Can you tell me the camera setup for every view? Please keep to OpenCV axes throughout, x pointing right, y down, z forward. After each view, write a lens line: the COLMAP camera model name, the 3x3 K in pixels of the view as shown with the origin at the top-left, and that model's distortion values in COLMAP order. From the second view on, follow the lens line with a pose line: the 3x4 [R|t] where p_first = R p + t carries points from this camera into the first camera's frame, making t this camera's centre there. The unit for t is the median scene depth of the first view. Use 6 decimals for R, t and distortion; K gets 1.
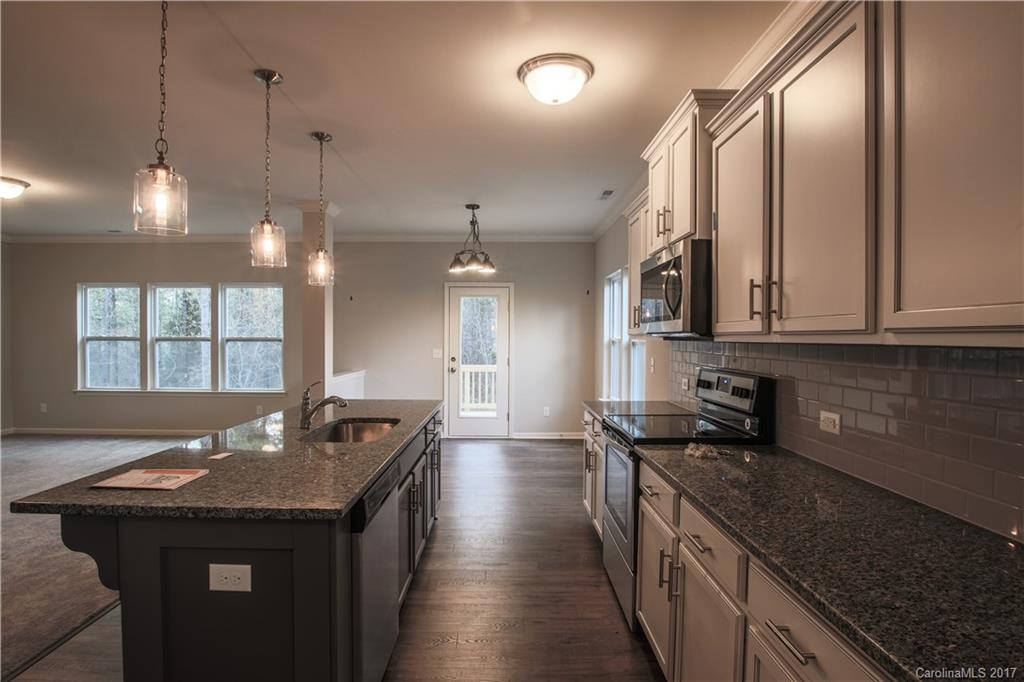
lens RADIAL K [[535.9, 0, 501.3], [0, 535.9, 346.7], [0, 0, 1]] dist [-0.029791, 0.001300]
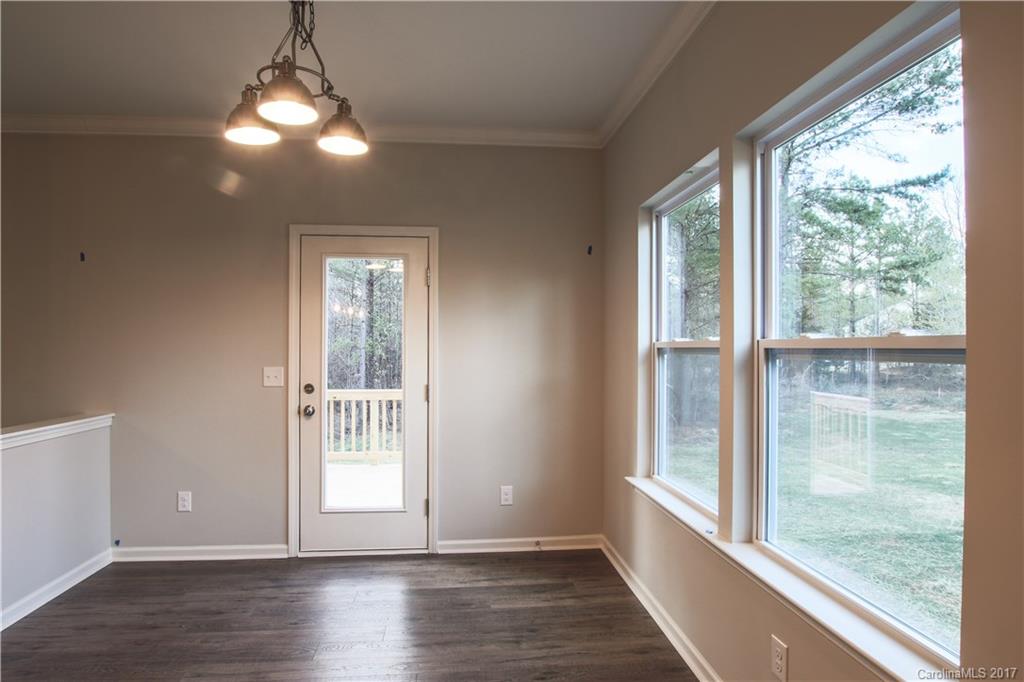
lens RADIAL K [[535.9, 0, 501.3], [0, 535.9, 346.7], [0, 0, 1]] dist [-0.029791, 0.001300]
pose [[0.994983, -0.002474, 0.100015, 0.051359], [0.004411, 0.999807, -0.019148, -0.005710], [-0.099948, 0.019493, 0.994802, 0.843318]]
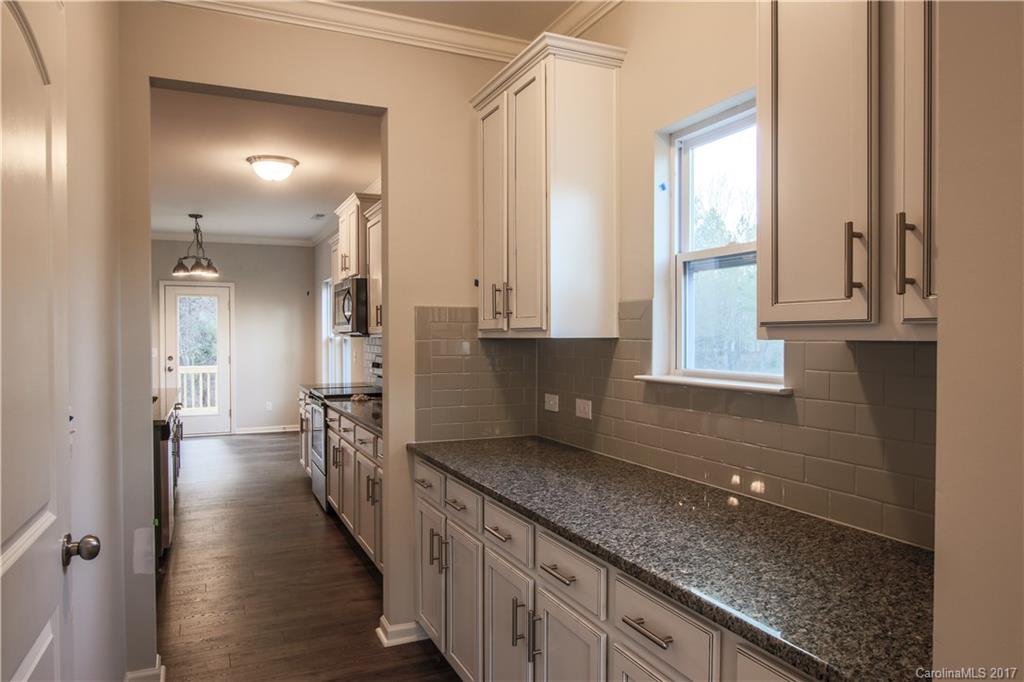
lens RADIAL K [[666.6, 0, 512.0], [0, 666.6, 341.0], [0, 0, 1]] dist [-0.075957, 0.101731]
pose [[0.905484, -0.011742, 0.424218, -0.053124], [0.015041, 0.999877, -0.004427, 0.010092], [-0.424114, 0.010389, 0.905549, -0.615312]]
